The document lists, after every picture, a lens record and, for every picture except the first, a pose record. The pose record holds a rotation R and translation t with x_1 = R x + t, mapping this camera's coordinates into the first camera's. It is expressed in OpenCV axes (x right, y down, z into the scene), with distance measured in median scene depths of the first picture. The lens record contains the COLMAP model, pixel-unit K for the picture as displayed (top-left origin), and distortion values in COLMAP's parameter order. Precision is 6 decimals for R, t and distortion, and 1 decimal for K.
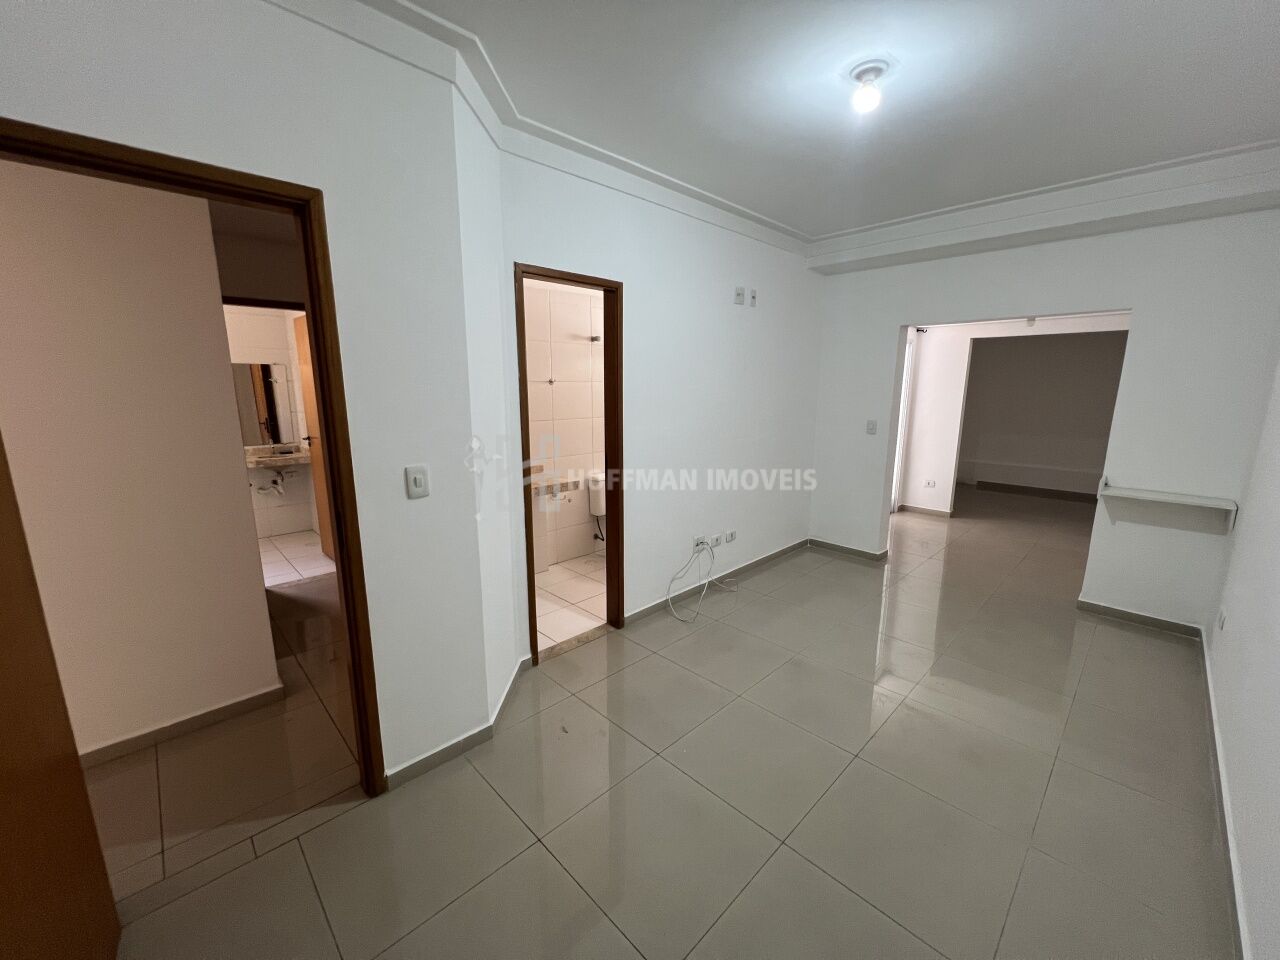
lens RADIAL K [[512.6, 0, 640.0], [0, 512.6, 479.7], [0, 0, 1]] dist [0.003810, -0.000282]
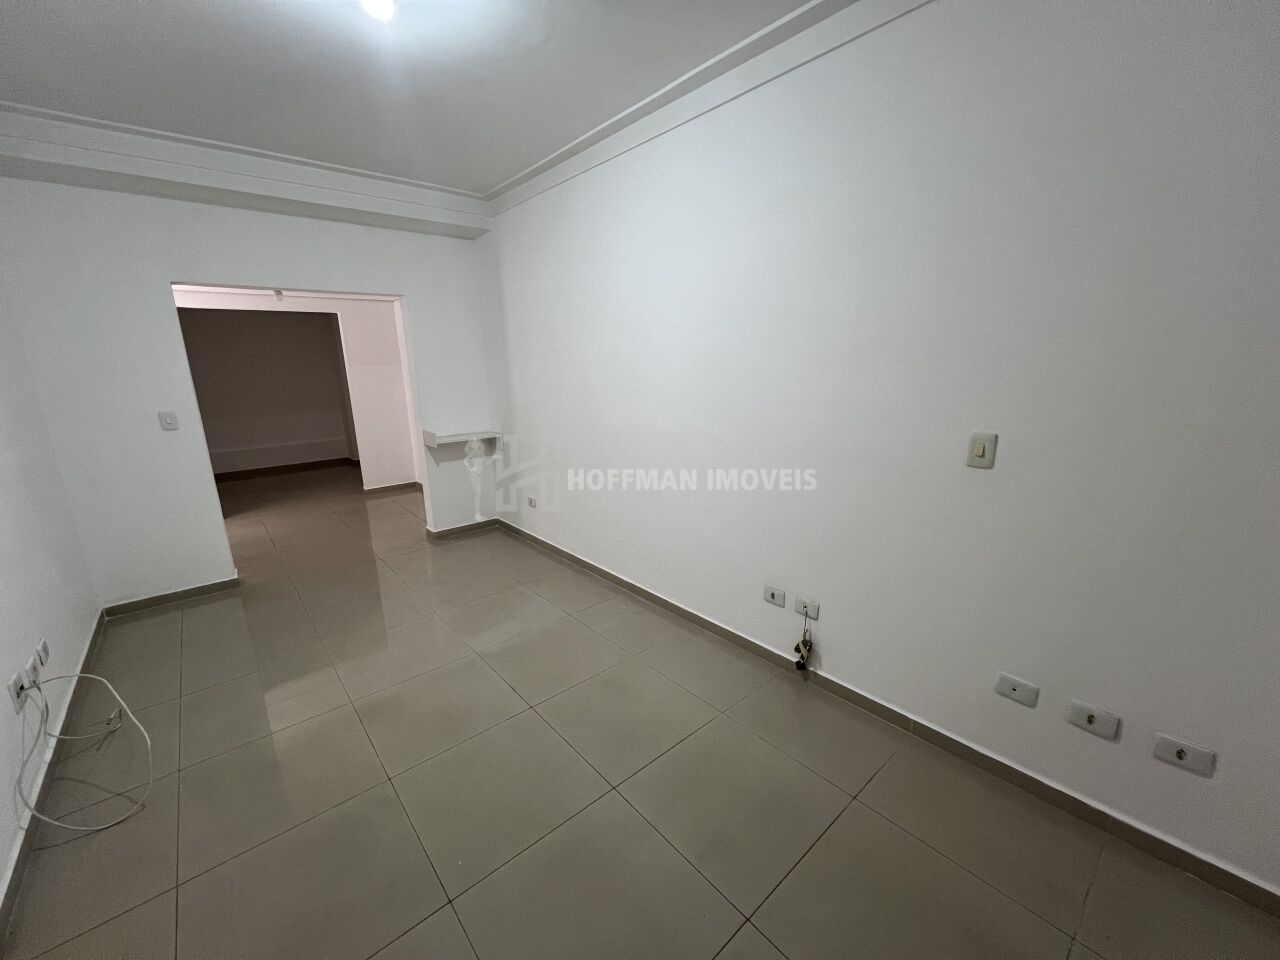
lens RADIAL K [[512.6, 0, 640.7], [0, 512.6, 483.6], [0, 0, 1]] dist [0.003810, -0.000282]
pose [[0.055671, -0.239824, 0.969219, -0.232030], [0.200734, 0.953592, 0.224427, -0.045359], [-0.978063, 0.182061, 0.101228, 0.278928]]
